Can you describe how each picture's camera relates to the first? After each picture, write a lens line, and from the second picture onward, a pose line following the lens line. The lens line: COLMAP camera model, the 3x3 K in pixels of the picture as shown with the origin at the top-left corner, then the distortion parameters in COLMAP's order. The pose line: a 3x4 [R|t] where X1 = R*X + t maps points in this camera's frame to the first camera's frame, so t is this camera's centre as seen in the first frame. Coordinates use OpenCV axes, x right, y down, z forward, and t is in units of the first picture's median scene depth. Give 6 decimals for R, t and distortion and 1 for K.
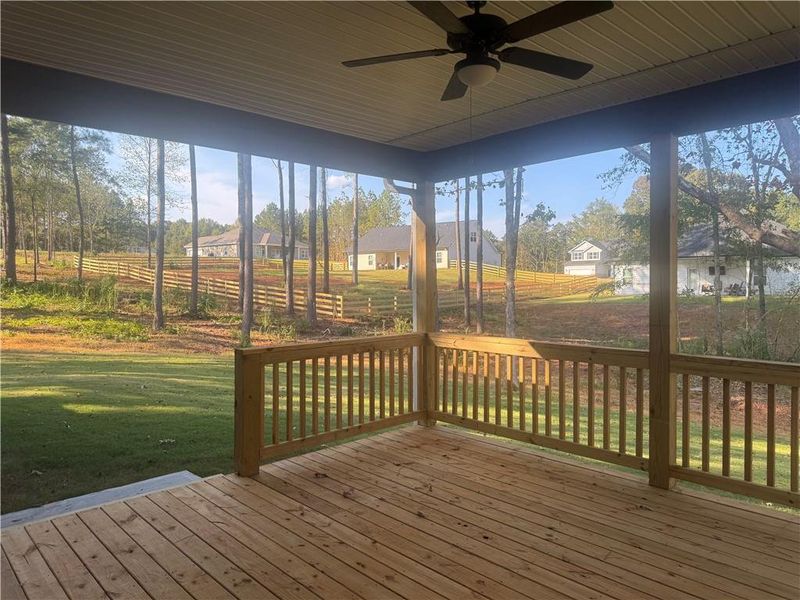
lens RADIAL K [[568.2, 0, 401.7], [0, 568.2, 296.0], [0, 0, 1]] dist [0.000721, -0.008570]
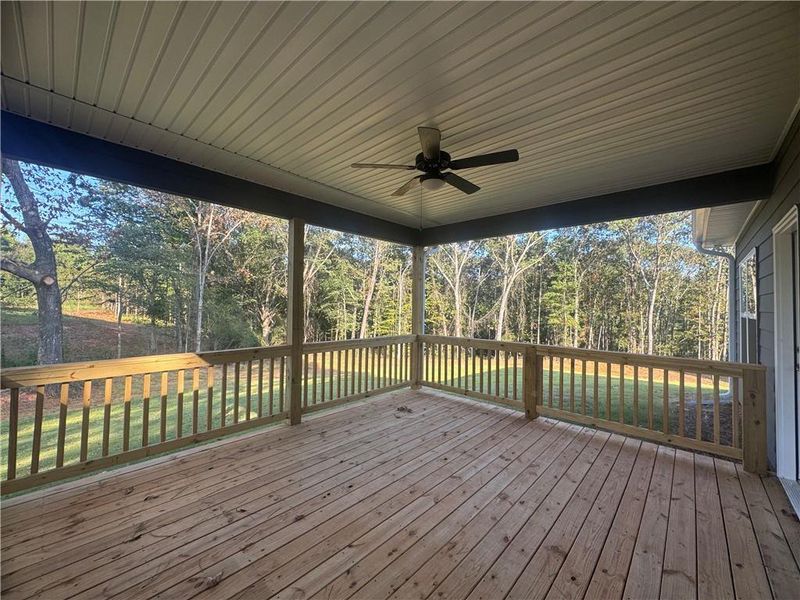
lens RADIAL K [[320.3, 0, 403.4], [0, 320.3, 296.4], [0, 0, 1]] dist [0.001455, 0.000640]
pose [[-0.076078, 0.023098, 0.996834, -0.529985], [0.007348, 0.999717, -0.022604, -0.020133], [-0.997075, 0.005605, -0.076226, 0.744035]]
